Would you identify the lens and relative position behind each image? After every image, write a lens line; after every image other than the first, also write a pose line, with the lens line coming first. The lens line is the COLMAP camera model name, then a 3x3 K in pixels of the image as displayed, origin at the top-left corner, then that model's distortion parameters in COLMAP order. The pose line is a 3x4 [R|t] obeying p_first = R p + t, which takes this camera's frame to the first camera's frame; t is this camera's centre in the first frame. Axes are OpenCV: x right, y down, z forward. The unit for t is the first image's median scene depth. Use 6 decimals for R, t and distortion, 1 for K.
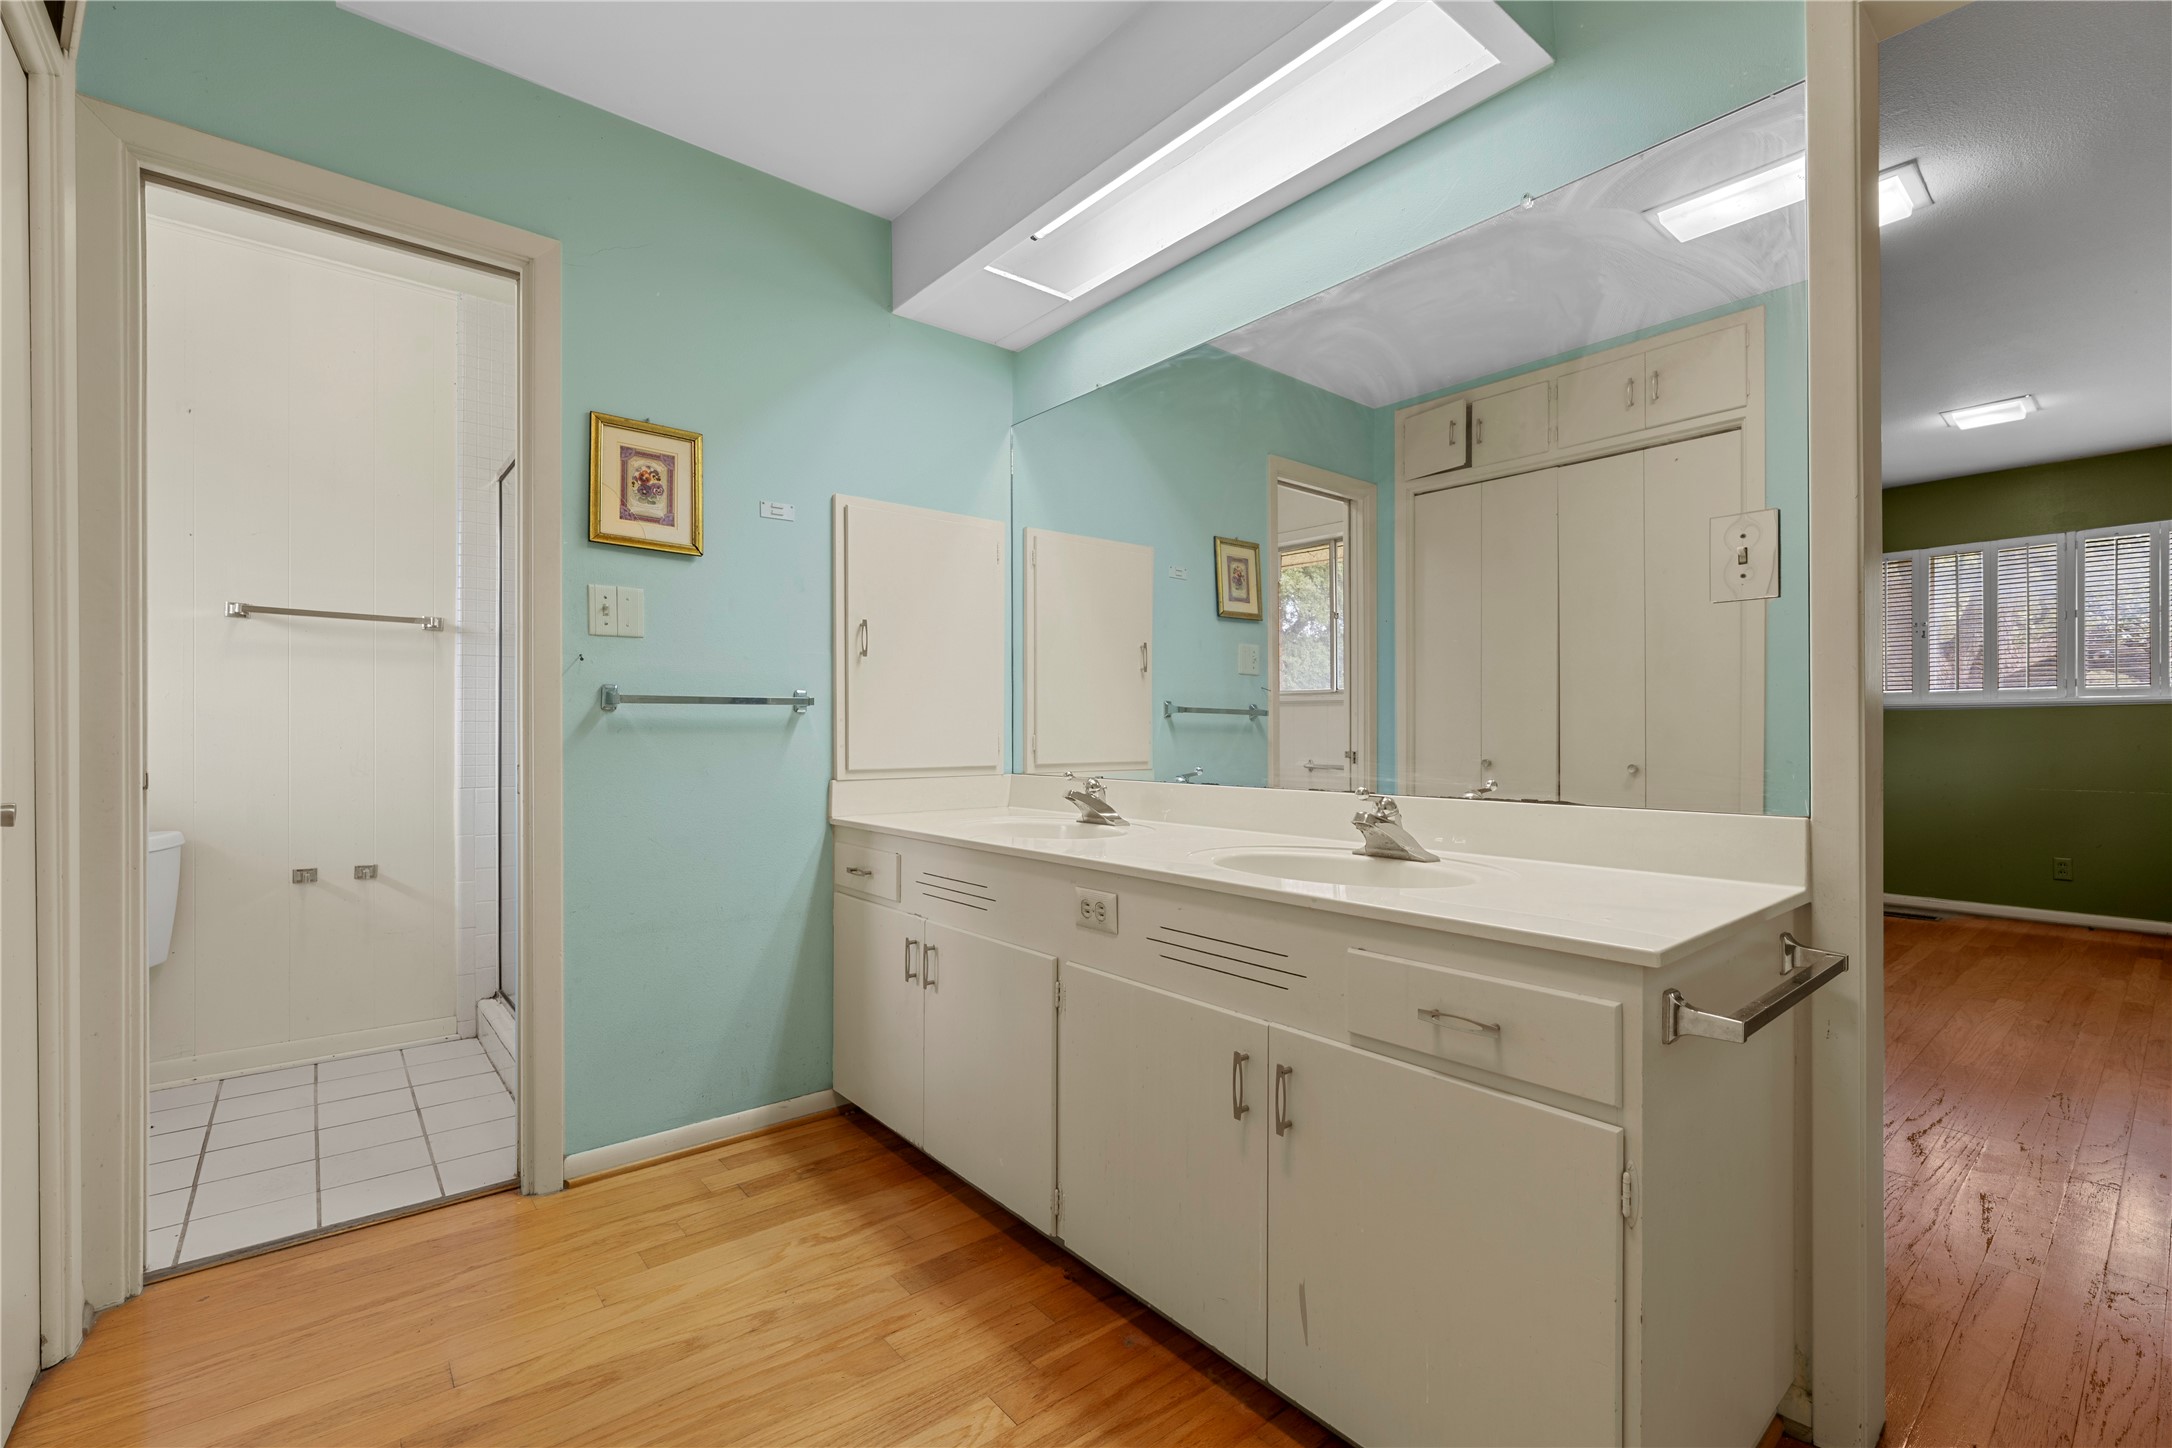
lens RADIAL K [[910.1, 0, 1097.6], [0, 910.1, 725.4], [0, 0, 1]] dist [-0.008649, 0.000047]
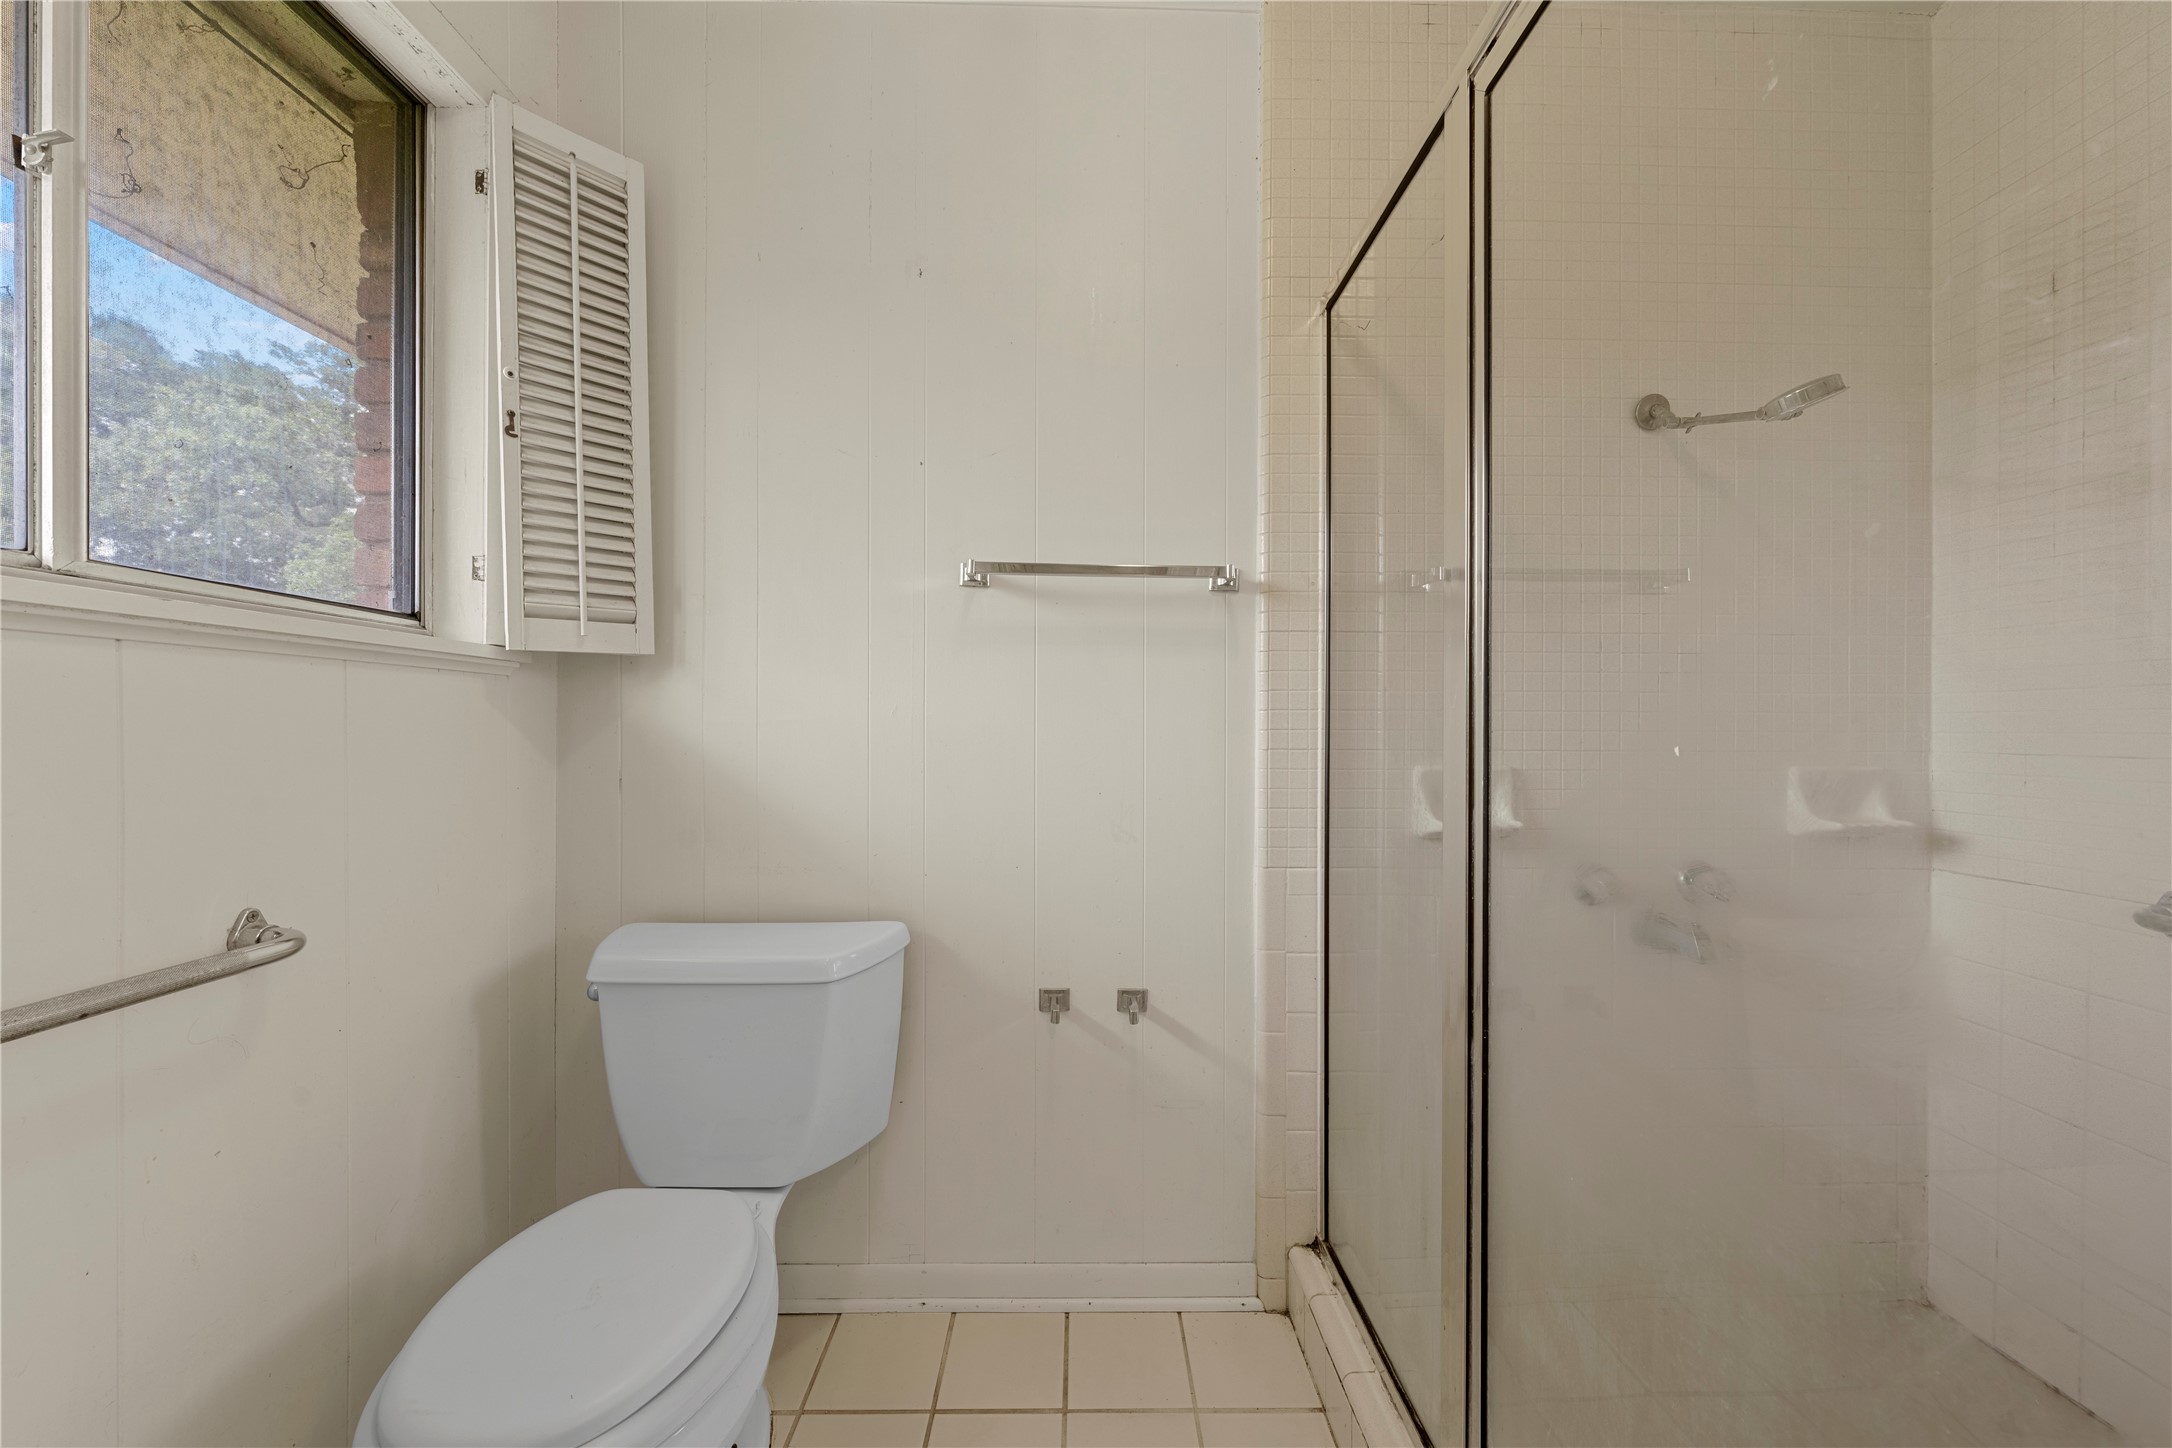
lens RADIAL K [[794.5, 0, 1082.3], [0, 794.5, 722.2], [0, 0, 1]] dist [-0.001258, -0.000032]
pose [[0.774296, 0.001031, -0.632823, -0.478765], [-0.001762, 0.999998, -0.000527, -0.020775], [0.632821, 0.001523, 0.774297, 0.545486]]
